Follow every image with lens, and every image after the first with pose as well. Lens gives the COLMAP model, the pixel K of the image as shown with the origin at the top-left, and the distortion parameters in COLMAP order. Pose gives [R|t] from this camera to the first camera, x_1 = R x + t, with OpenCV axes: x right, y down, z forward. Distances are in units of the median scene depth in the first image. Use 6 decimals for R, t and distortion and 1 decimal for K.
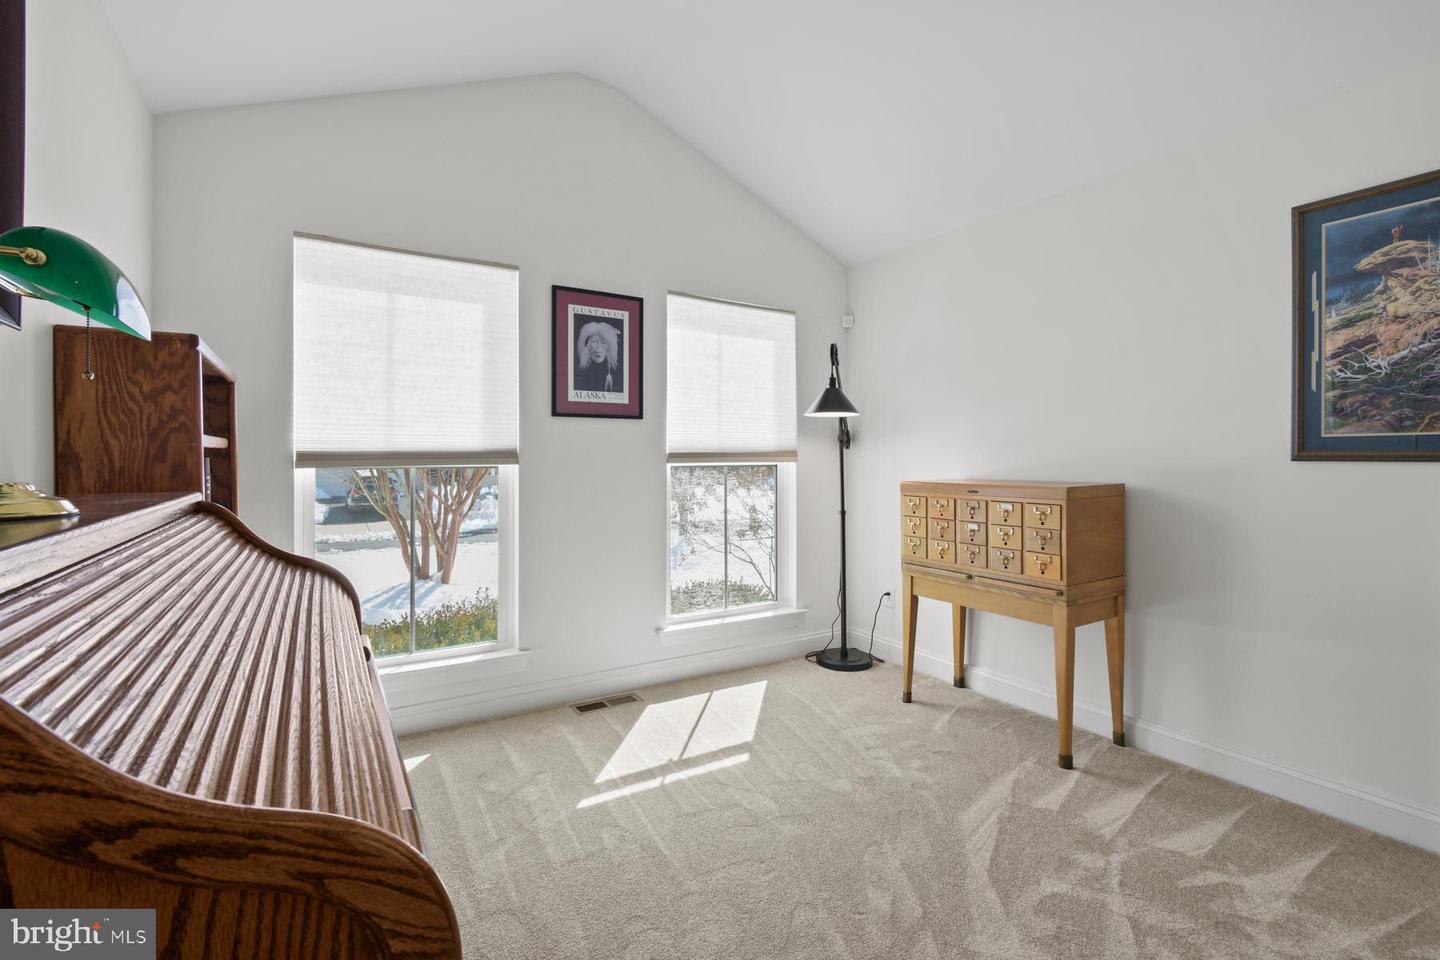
lens RADIAL K [[655.6, 0, 673.0], [0, 655.6, 463.0], [0, 0, 1]] dist [0.010288, -0.004198]
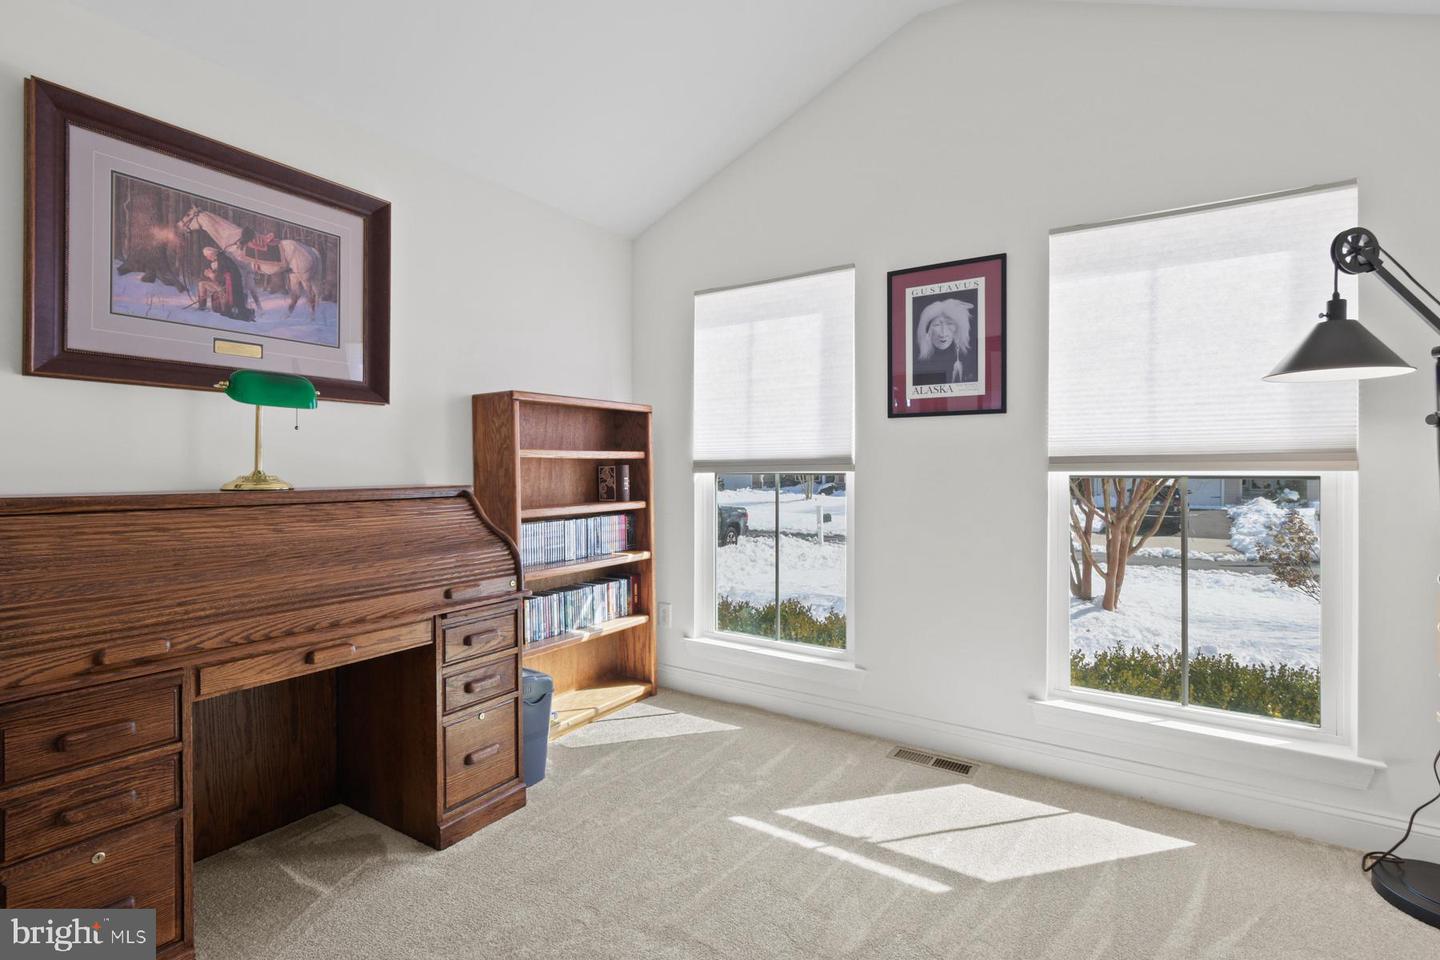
lens RADIAL K [[655.6, 0, 712.6], [0, 655.6, 470.9], [0, 0, 1]] dist [0.010288, -0.004198]
pose [[0.445574, 0.006389, -0.895222, 0.506865], [-0.003584, 0.999979, 0.005353, -0.002743], [0.895238, 0.000823, 0.445587, 0.375344]]
